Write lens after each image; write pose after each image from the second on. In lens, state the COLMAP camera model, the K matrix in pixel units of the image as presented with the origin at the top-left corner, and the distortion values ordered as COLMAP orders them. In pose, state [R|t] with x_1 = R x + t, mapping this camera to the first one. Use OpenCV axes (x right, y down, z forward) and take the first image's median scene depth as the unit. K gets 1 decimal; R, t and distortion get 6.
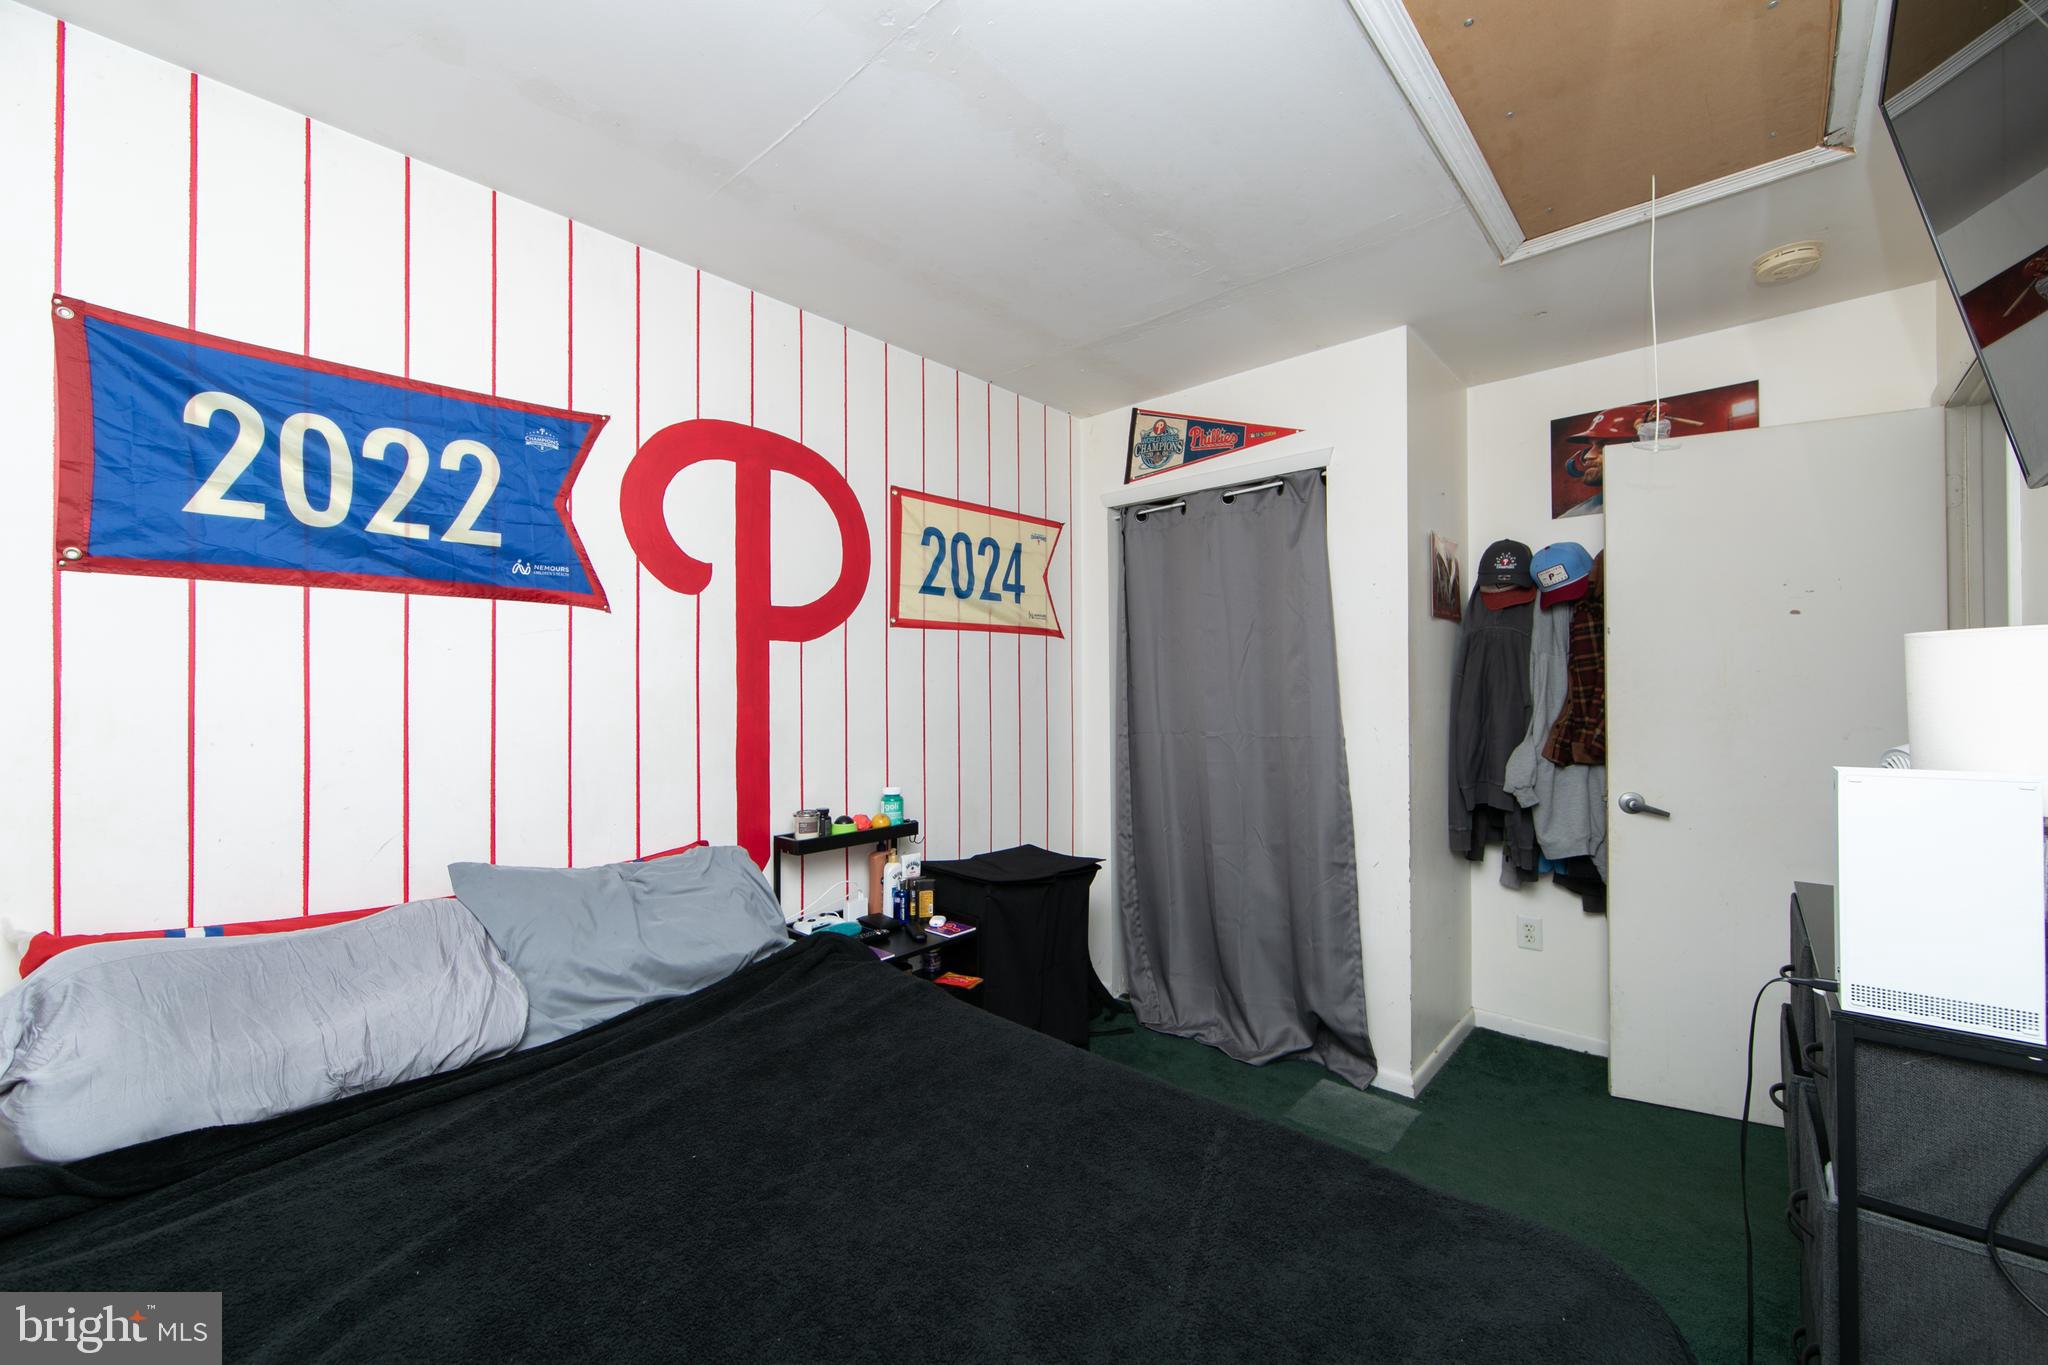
lens RADIAL K [[801.4, 0, 1025.4], [0, 801.4, 684.8], [0, 0, 1]] dist [-0.004180, 0.000030]
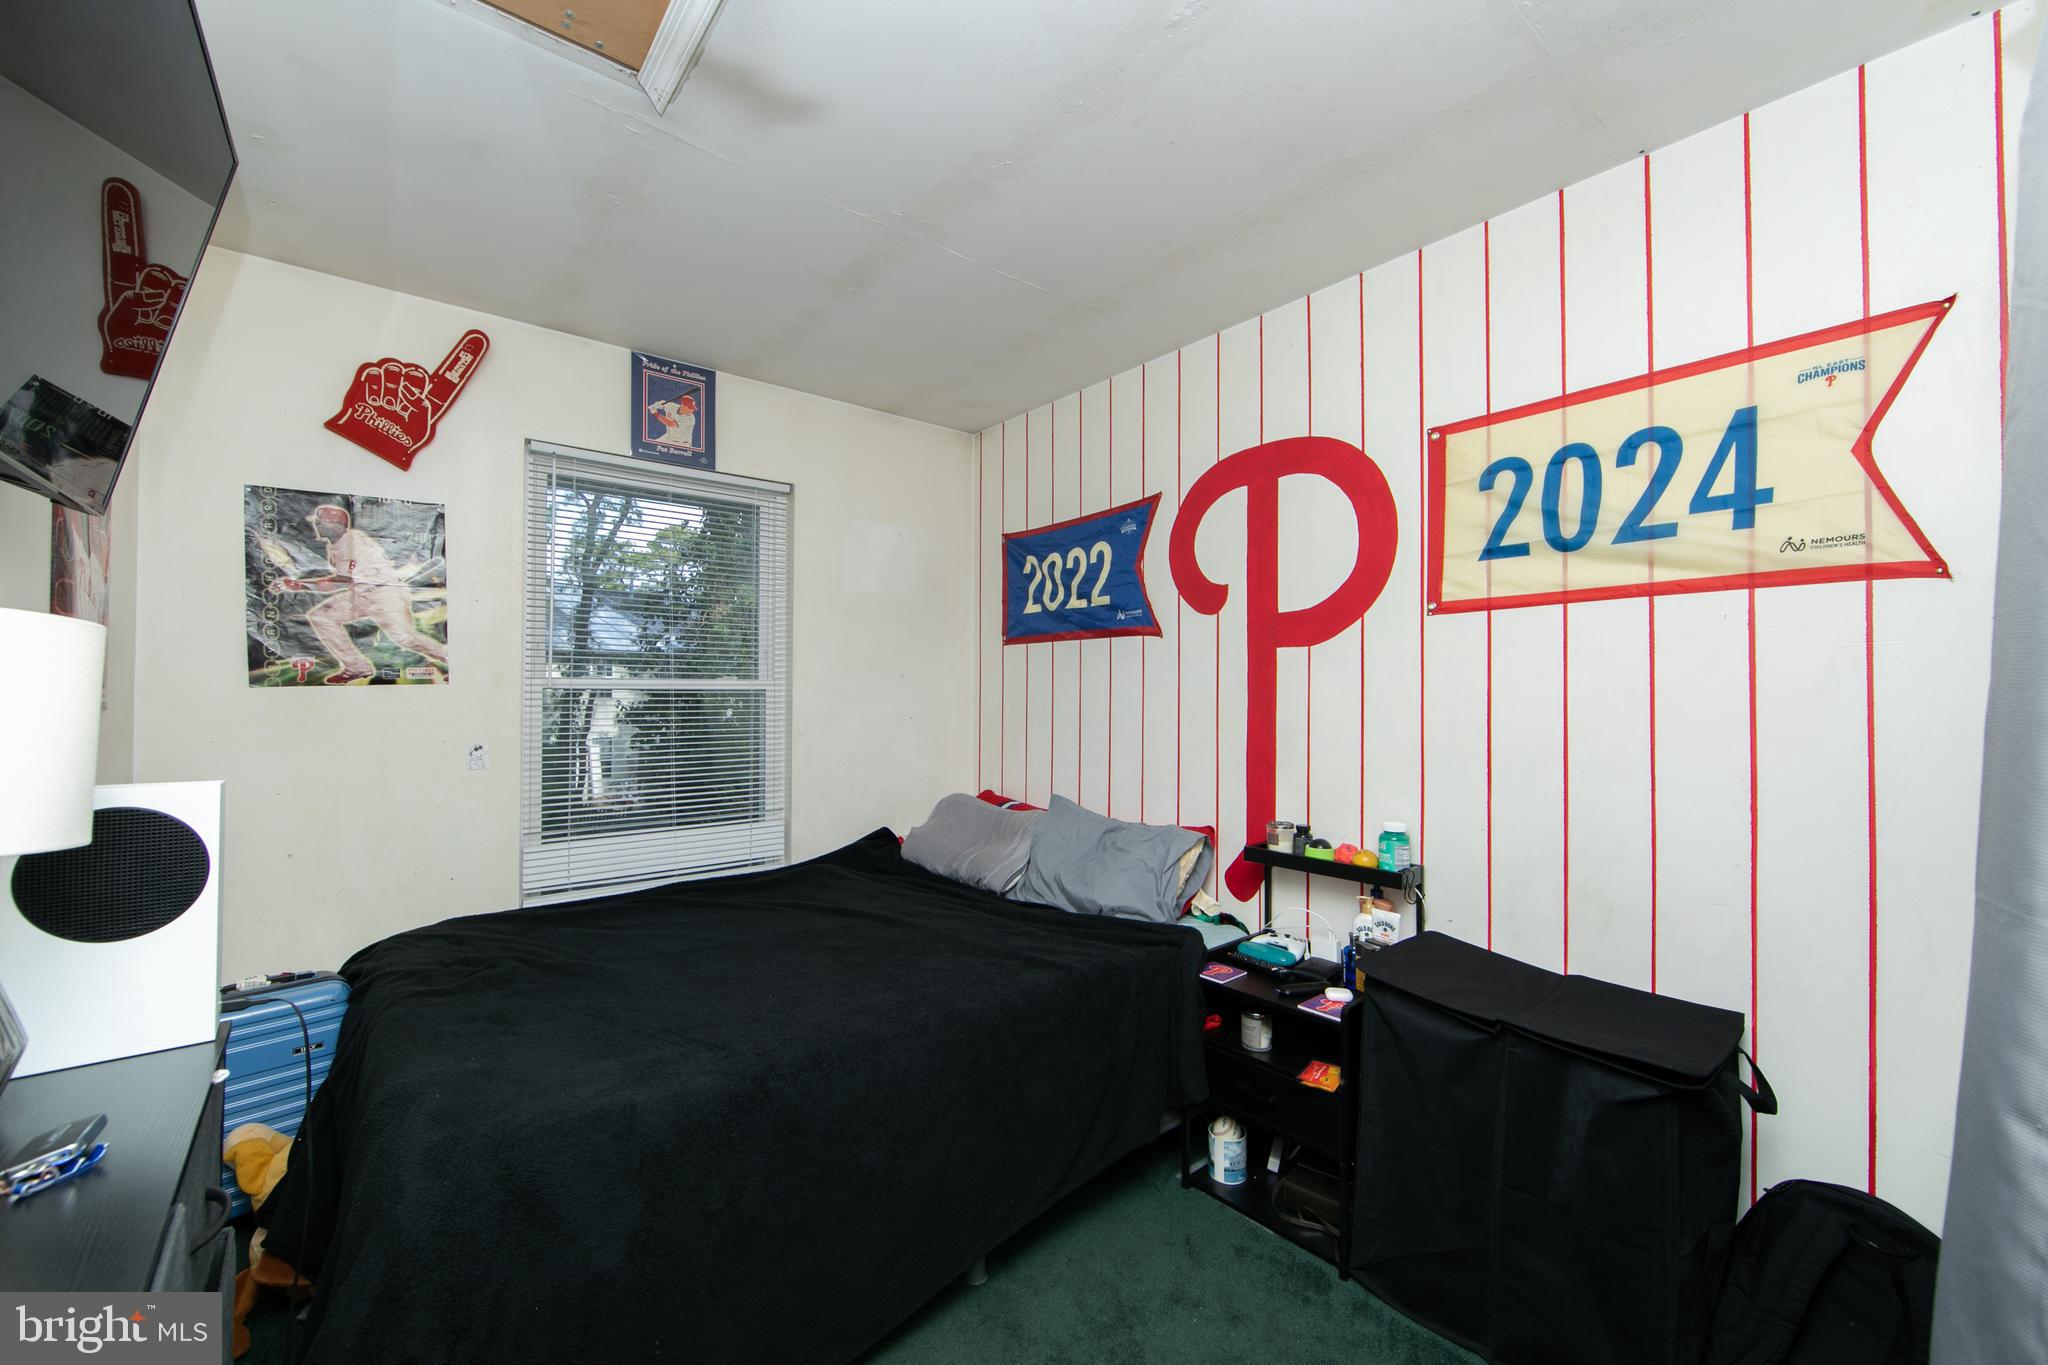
lens RADIAL K [[801.4, 0, 1025.4], [0, 801.4, 684.8], [0, 0, 1]] dist [-0.004180, 0.000030]
pose [[-0.131847, -0.002065, -0.991268, 0.674650], [0.009518, 0.999949, -0.003349, -0.007530], [0.991224, -0.009877, -0.131821, 0.760677]]
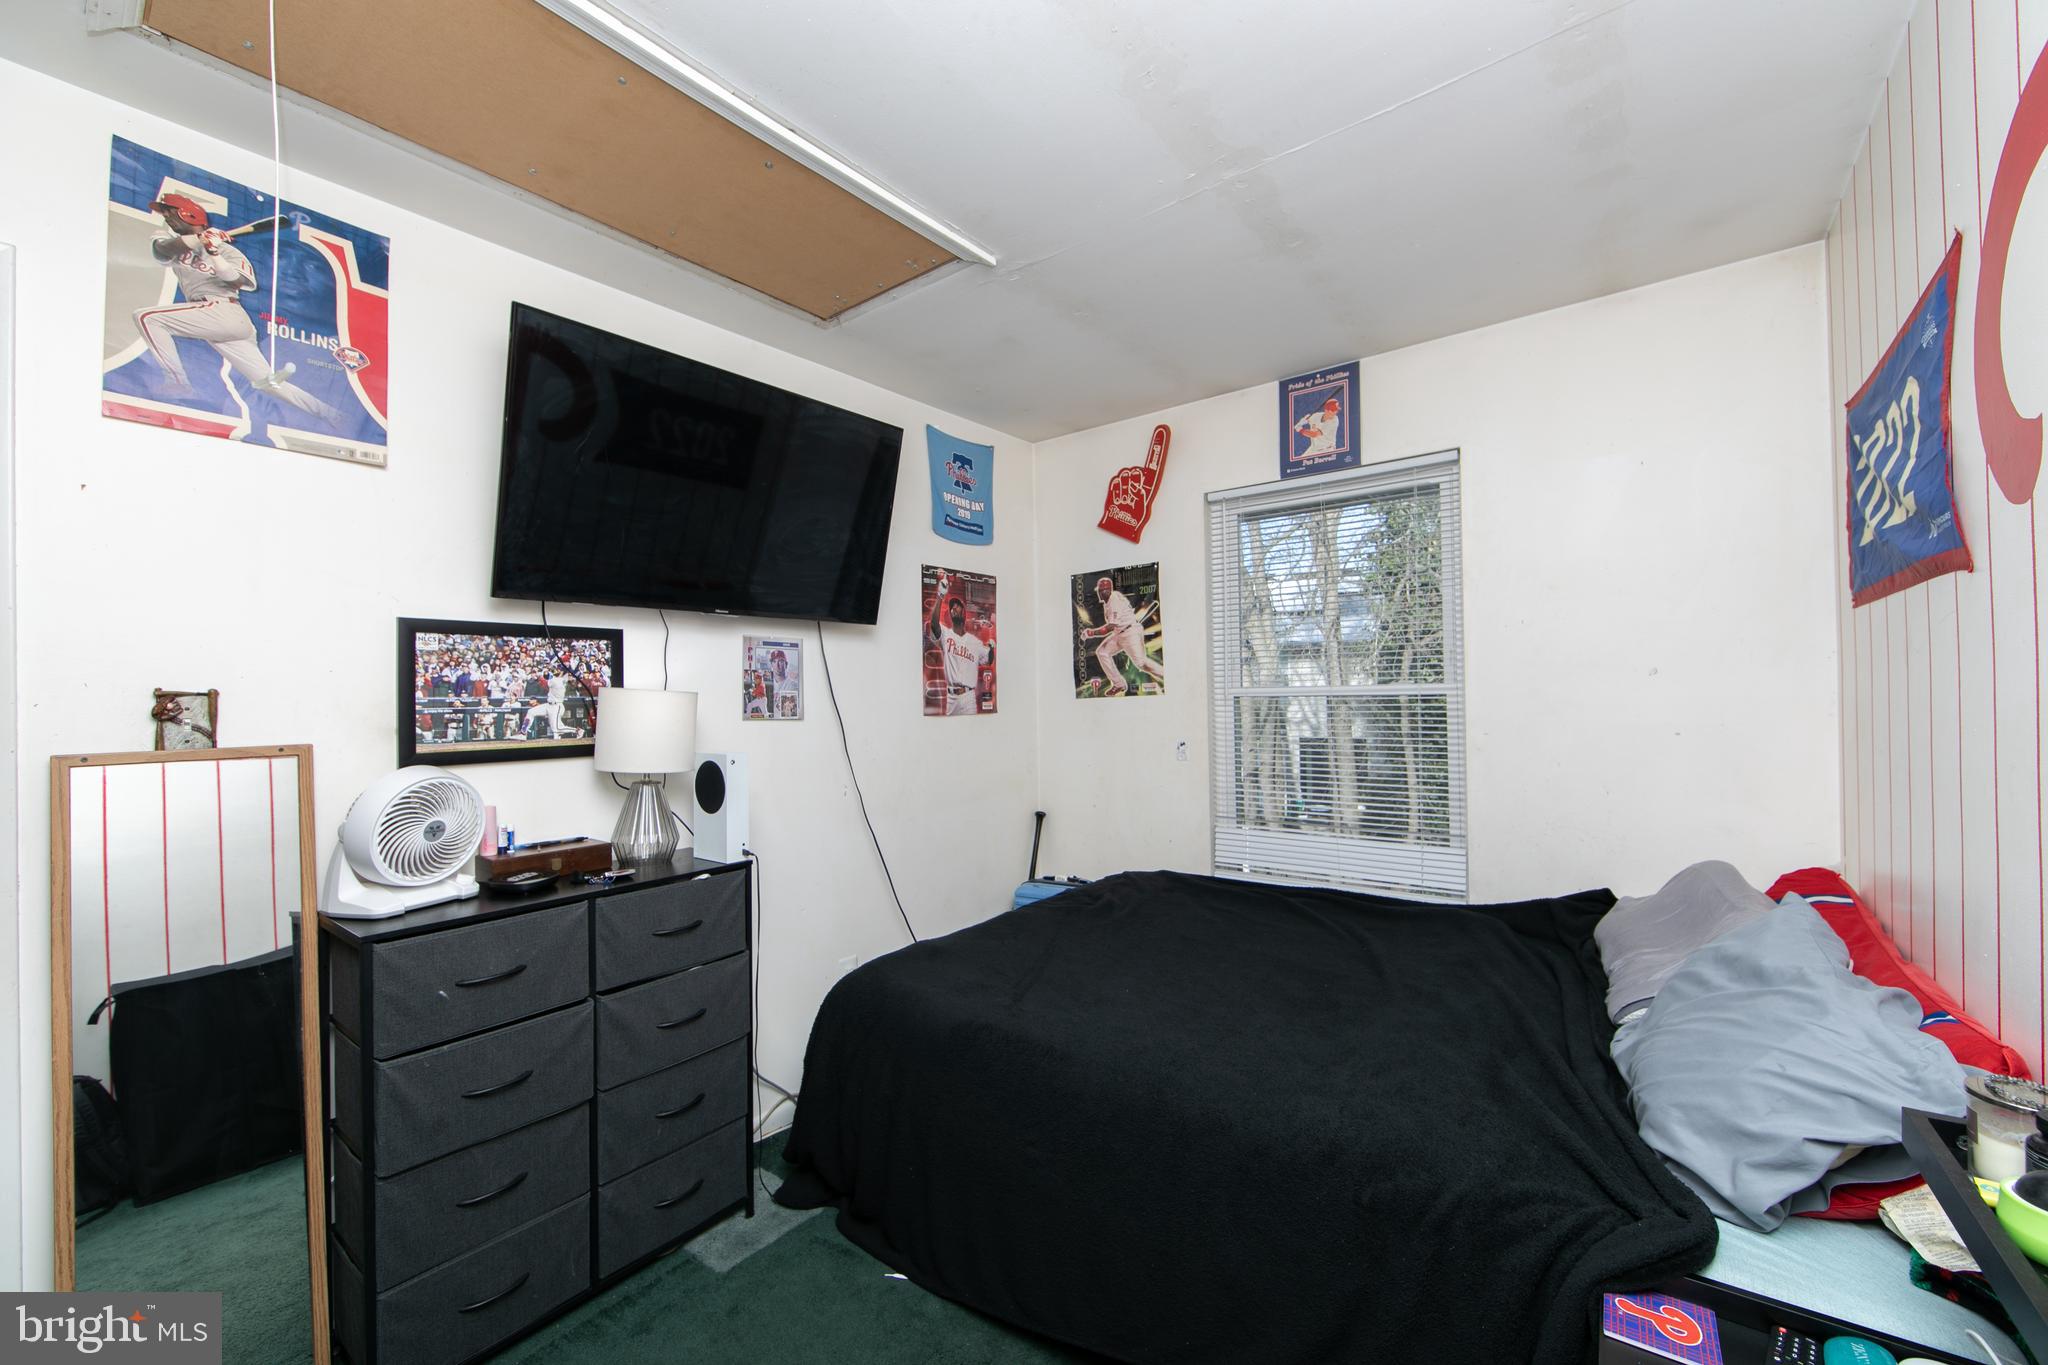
lens RADIAL K [[801.4, 0, 1025.4], [0, 801.4, 684.8], [0, 0, 1]] dist [-0.004180, 0.000030]
pose [[-0.995567, 0.023637, -0.091041, 0.164013], [0.025574, 0.999469, -0.020172, -0.013527], [0.090516, -0.022411, -0.995643, 1.201322]]
